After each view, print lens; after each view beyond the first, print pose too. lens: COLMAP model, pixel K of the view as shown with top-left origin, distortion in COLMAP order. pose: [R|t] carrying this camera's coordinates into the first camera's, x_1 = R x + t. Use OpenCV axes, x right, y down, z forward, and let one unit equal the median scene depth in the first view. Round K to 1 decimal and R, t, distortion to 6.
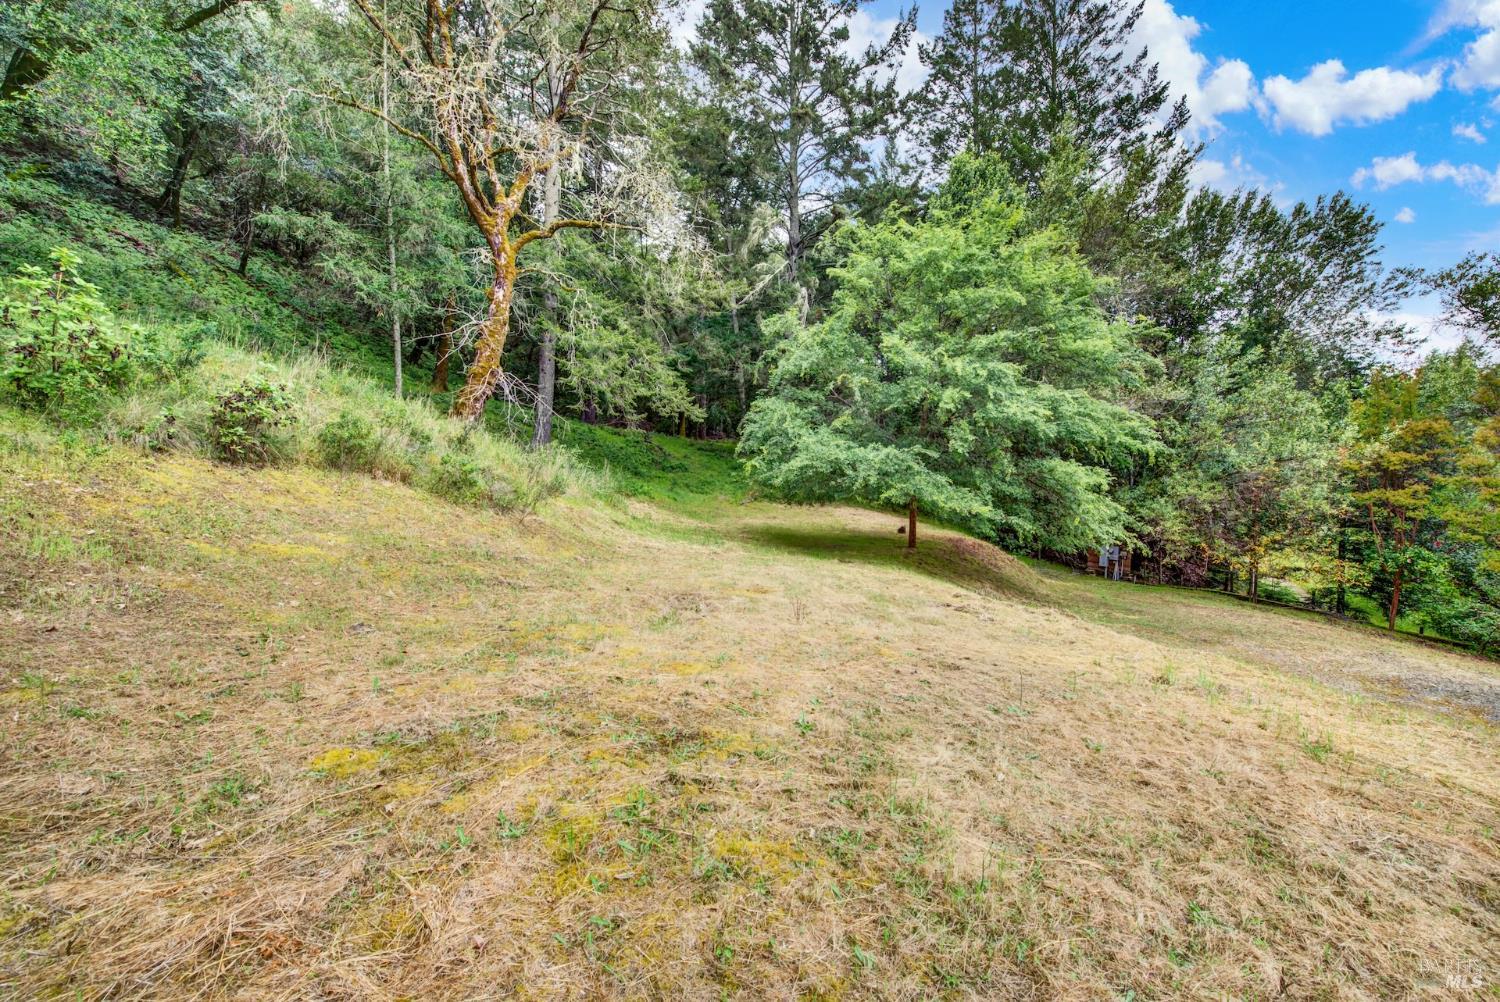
lens RADIAL K [[596.8, 0, 748.8], [0, 596.8, 506.4], [0, 0, 1]] dist [-0.001797, -0.000799]
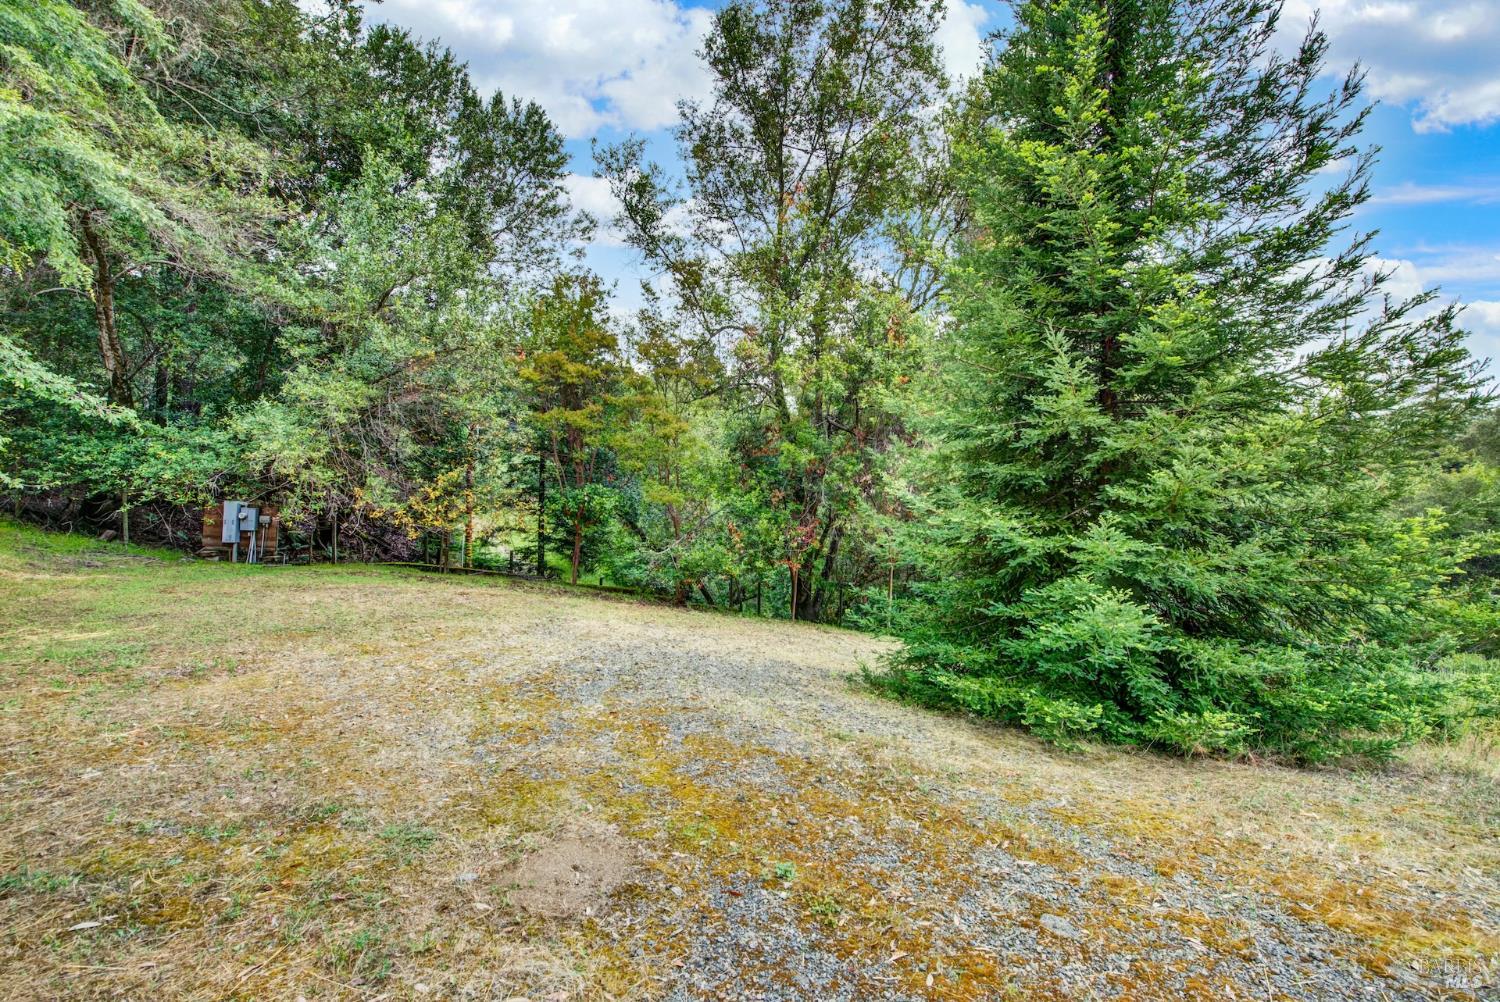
lens RADIAL K [[596.8, 0, 747.9], [0, 596.8, 501.7], [0, 0, 1]] dist [-0.001797, -0.000799]
pose [[0.473146, -0.007767, 0.880950, 0.360689], [0.008444, 0.999955, 0.004281, 0.070550], [-0.880943, 0.005413, 0.473191, 0.304918]]
